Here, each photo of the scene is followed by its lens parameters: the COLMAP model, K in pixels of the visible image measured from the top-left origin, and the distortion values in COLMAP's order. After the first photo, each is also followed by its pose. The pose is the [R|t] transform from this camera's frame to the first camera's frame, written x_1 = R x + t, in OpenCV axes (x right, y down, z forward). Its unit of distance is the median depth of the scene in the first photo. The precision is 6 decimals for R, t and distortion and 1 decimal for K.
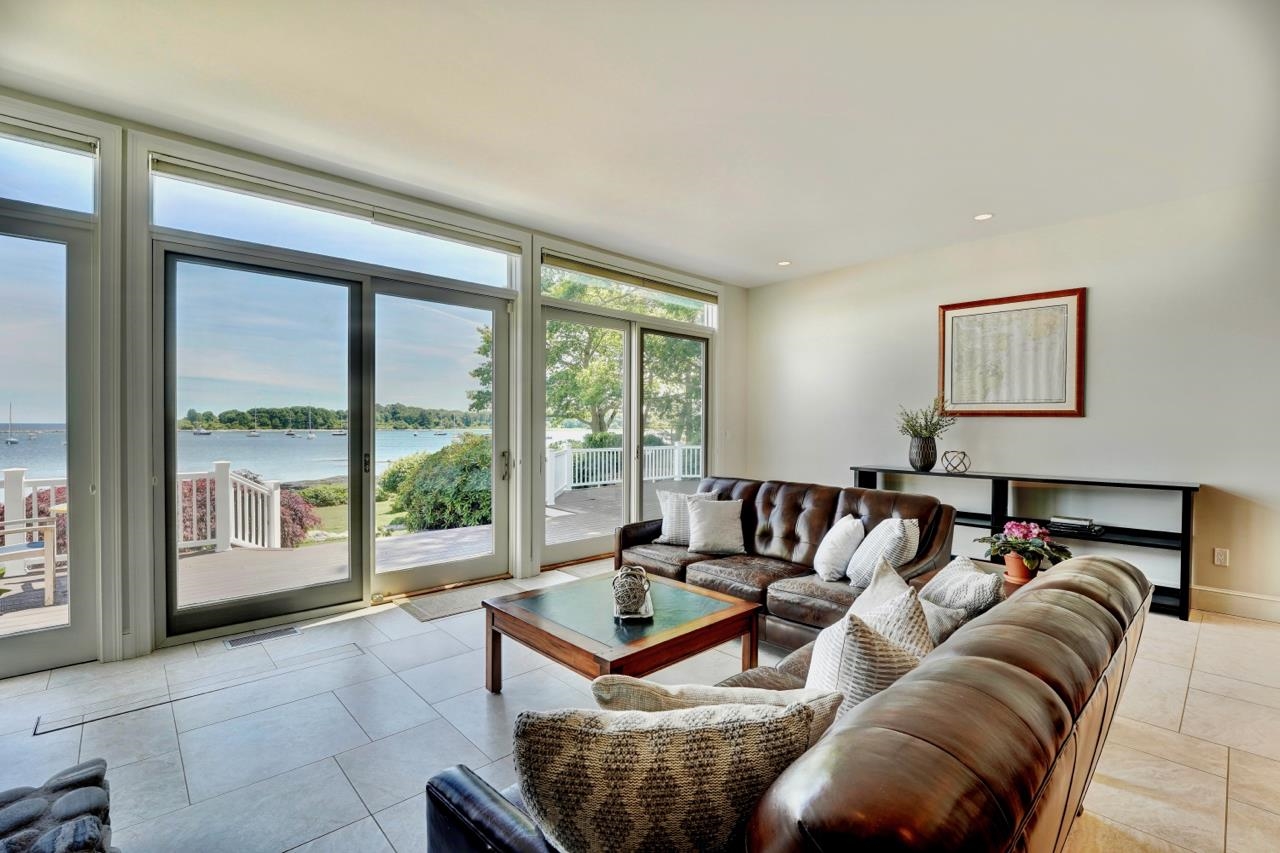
lens RADIAL K [[568.4, 0, 640.0], [0, 568.4, 426.5], [0, 0, 1]] dist [-0.001568, -0.000159]
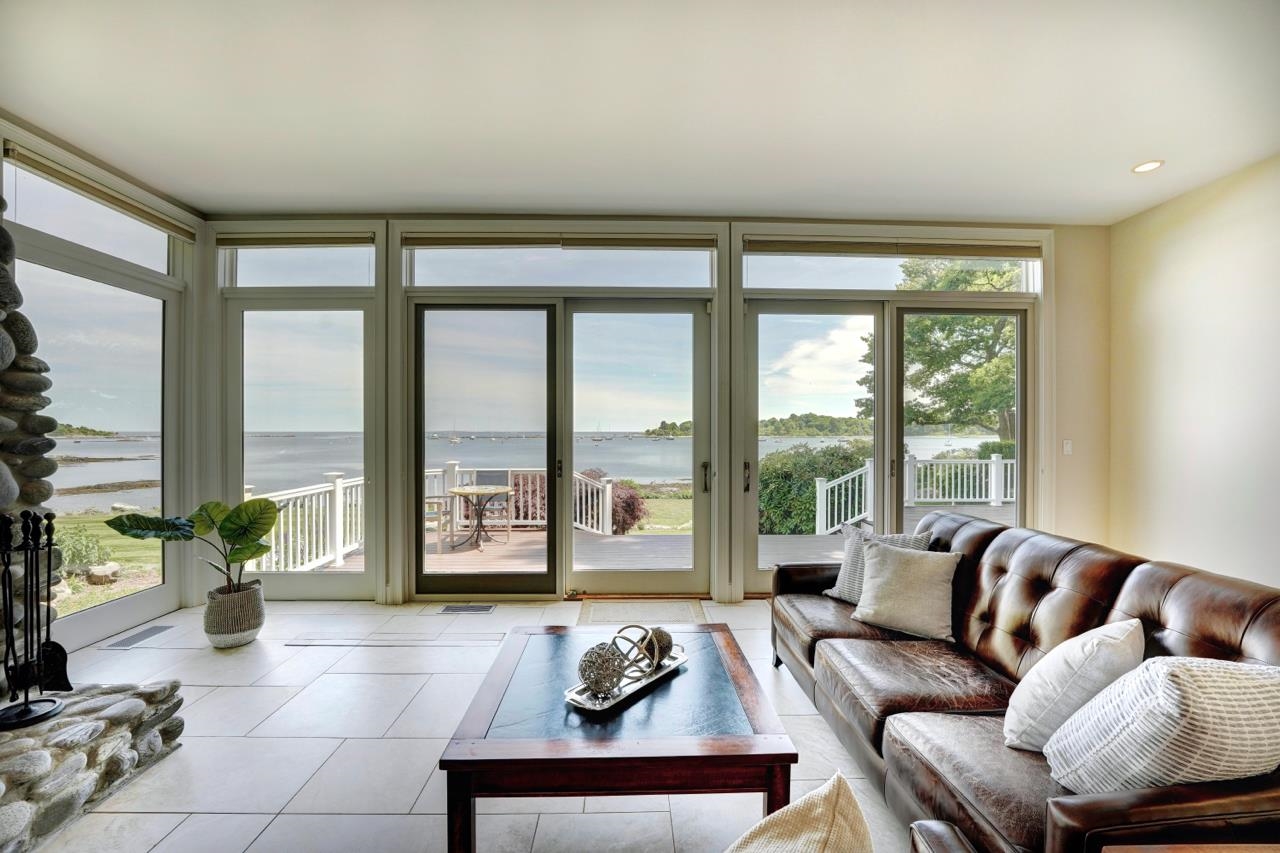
lens RADIAL K [[524.5, 0, 636.7], [0, 524.5, 430.9], [0, 0, 1]] dist [-0.015578, -0.000280]
pose [[0.753646, -0.003252, -0.657272, 0.245852], [0.000182, 0.999989, -0.004739, -0.003700], [0.657280, 0.003452, 0.753638, 0.280785]]
